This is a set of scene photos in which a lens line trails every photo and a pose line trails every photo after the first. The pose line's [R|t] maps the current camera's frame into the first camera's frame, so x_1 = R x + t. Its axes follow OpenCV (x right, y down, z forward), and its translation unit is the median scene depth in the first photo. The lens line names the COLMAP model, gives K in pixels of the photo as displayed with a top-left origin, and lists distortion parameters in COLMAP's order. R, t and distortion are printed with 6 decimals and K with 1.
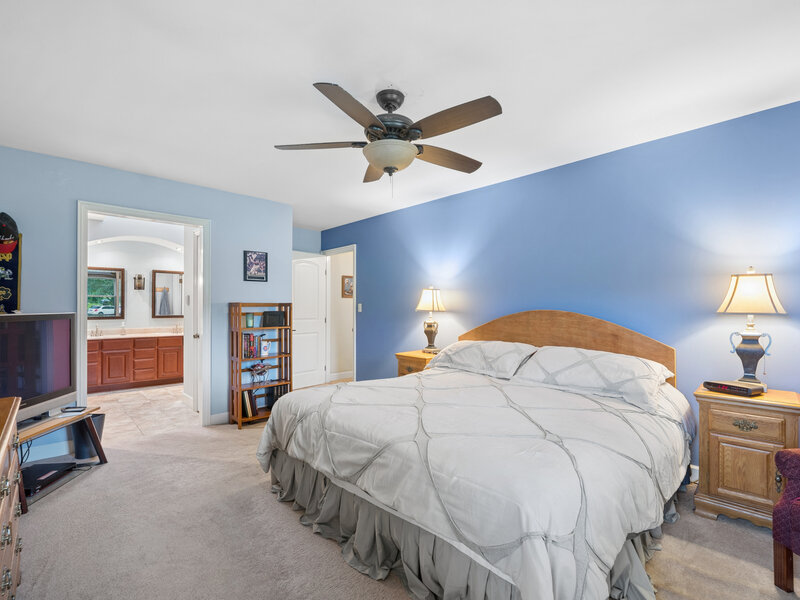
lens RADIAL K [[379.1, 0, 396.6], [0, 379.1, 302.4], [0, 0, 1]] dist [-0.004056, -0.000077]
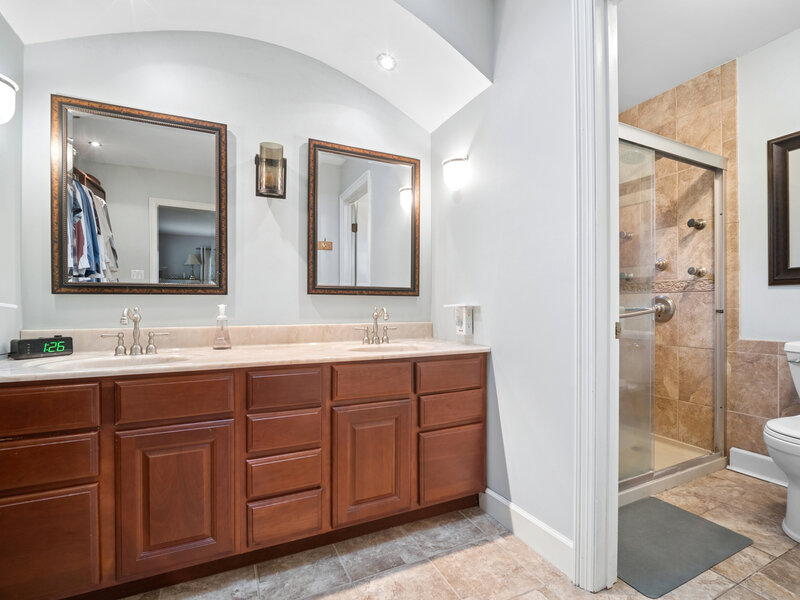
lens RADIAL K [[379.1, 0, 402.8], [0, 379.1, 303.6], [0, 0, 1]] dist [-0.004056, -0.000077]
pose [[0.954646, 0.000227, -0.297742, -0.506131], [0.002811, 0.999948, 0.009776, 0.049015], [0.297728, -0.010169, 0.954596, 0.766312]]
